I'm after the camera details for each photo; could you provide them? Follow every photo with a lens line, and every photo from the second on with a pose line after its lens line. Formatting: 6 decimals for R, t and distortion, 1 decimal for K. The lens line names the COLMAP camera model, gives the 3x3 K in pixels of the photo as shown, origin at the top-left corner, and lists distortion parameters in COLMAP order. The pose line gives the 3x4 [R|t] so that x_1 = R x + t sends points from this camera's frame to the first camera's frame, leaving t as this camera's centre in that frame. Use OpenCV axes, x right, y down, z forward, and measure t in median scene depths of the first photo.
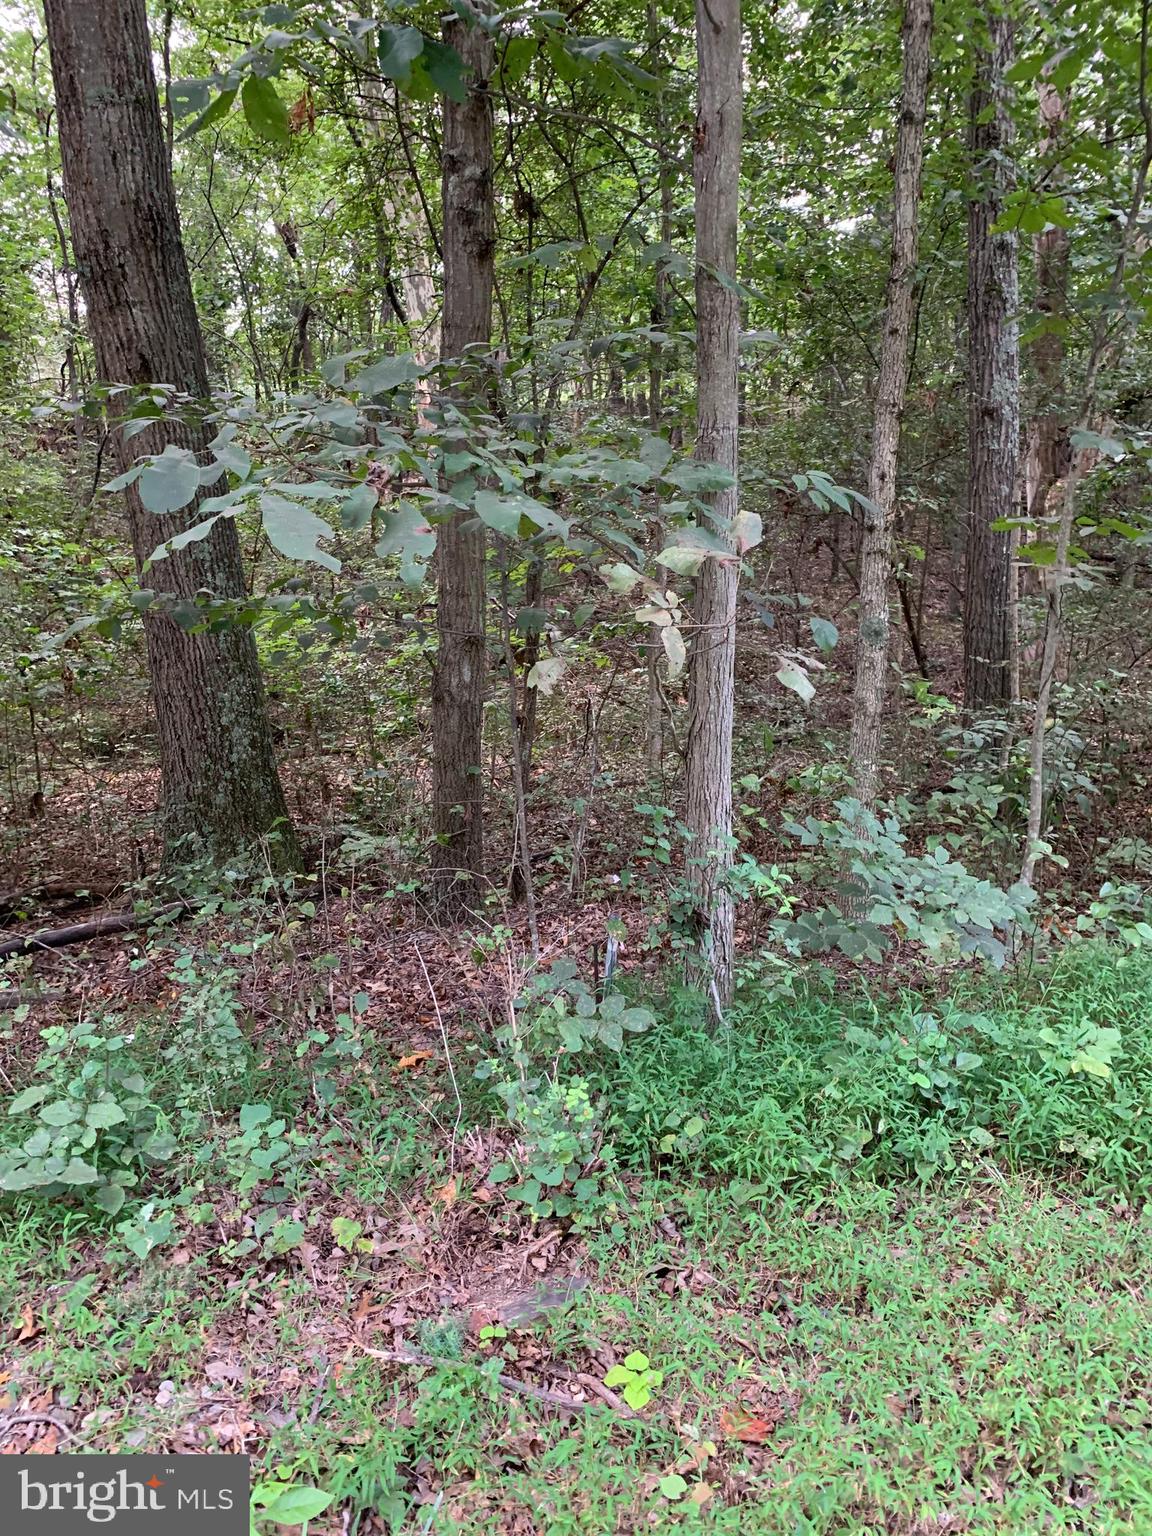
lens RADIAL K [[1163.8, 0, 576.0], [0, 1163.8, 767.1], [0, 0, 1]] dist [0.001619, 0.001218]
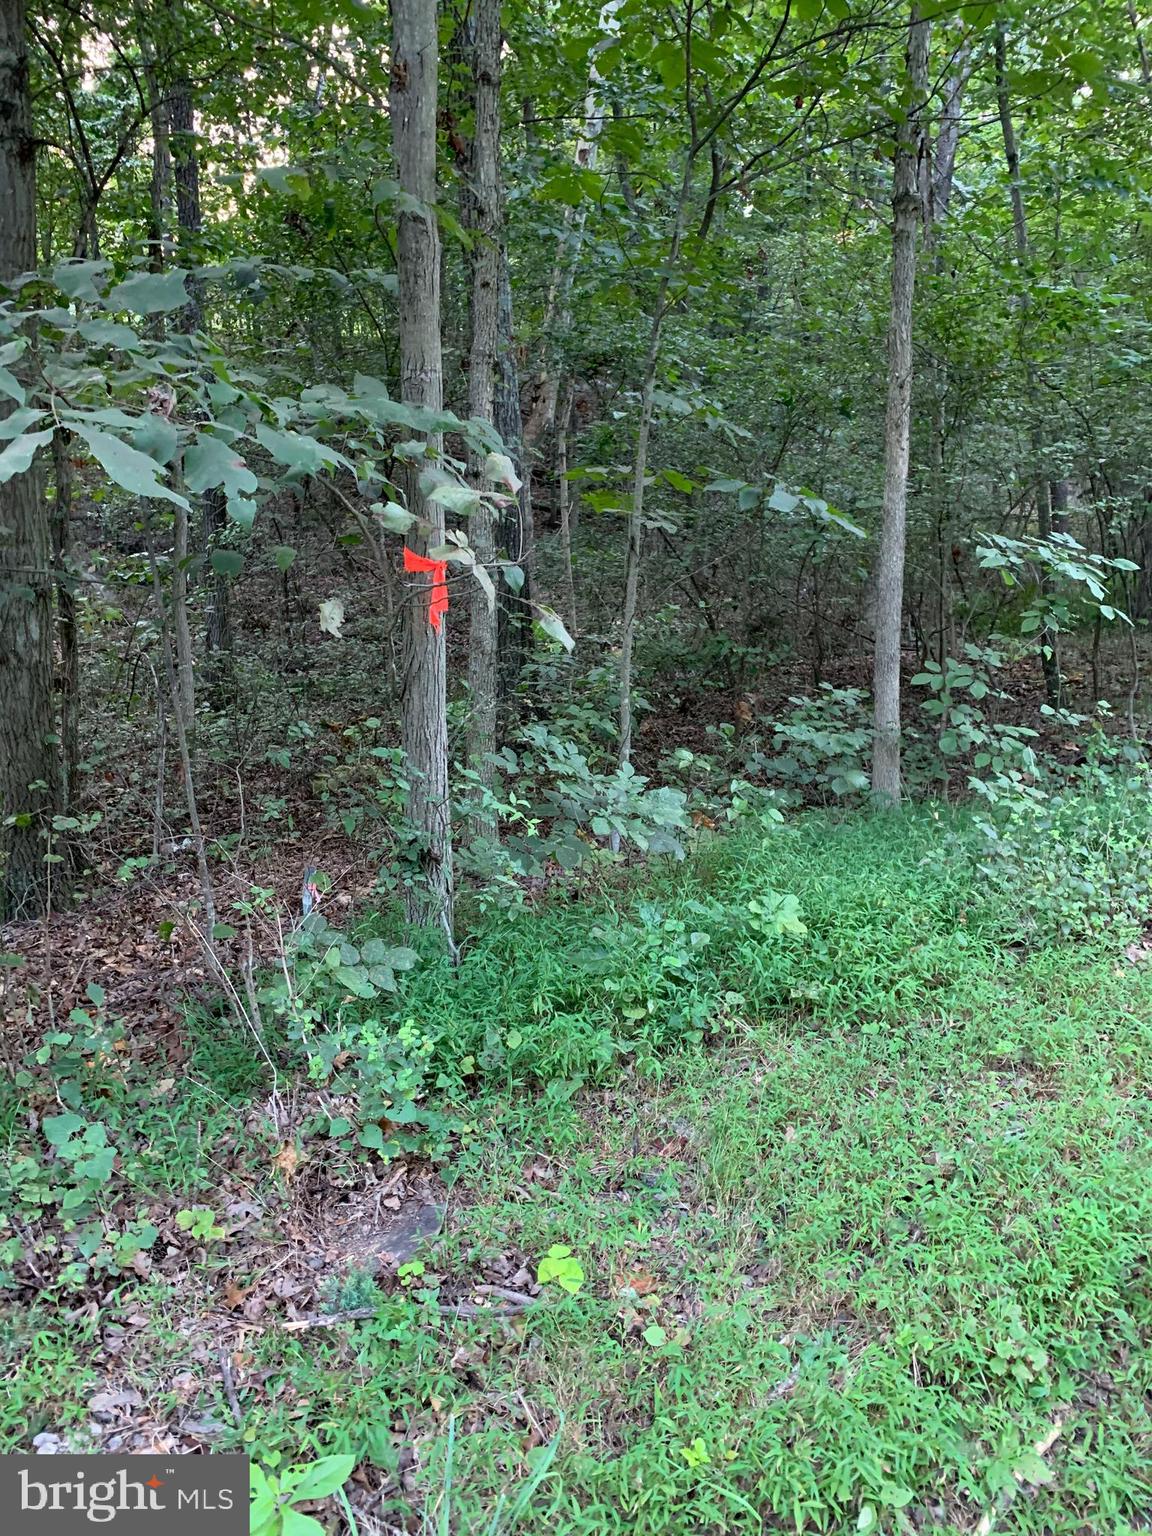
lens RADIAL K [[1154.5, 0, 571.1], [0, 1154.5, 766.3], [0, 0, 1]] dist [-0.005528, -0.004914]
pose [[0.890546, -0.100578, 0.443635, -0.293484], [0.080593, 0.994707, 0.063733, -0.001826], [-0.447697, -0.021003, 0.893939, 0.042391]]
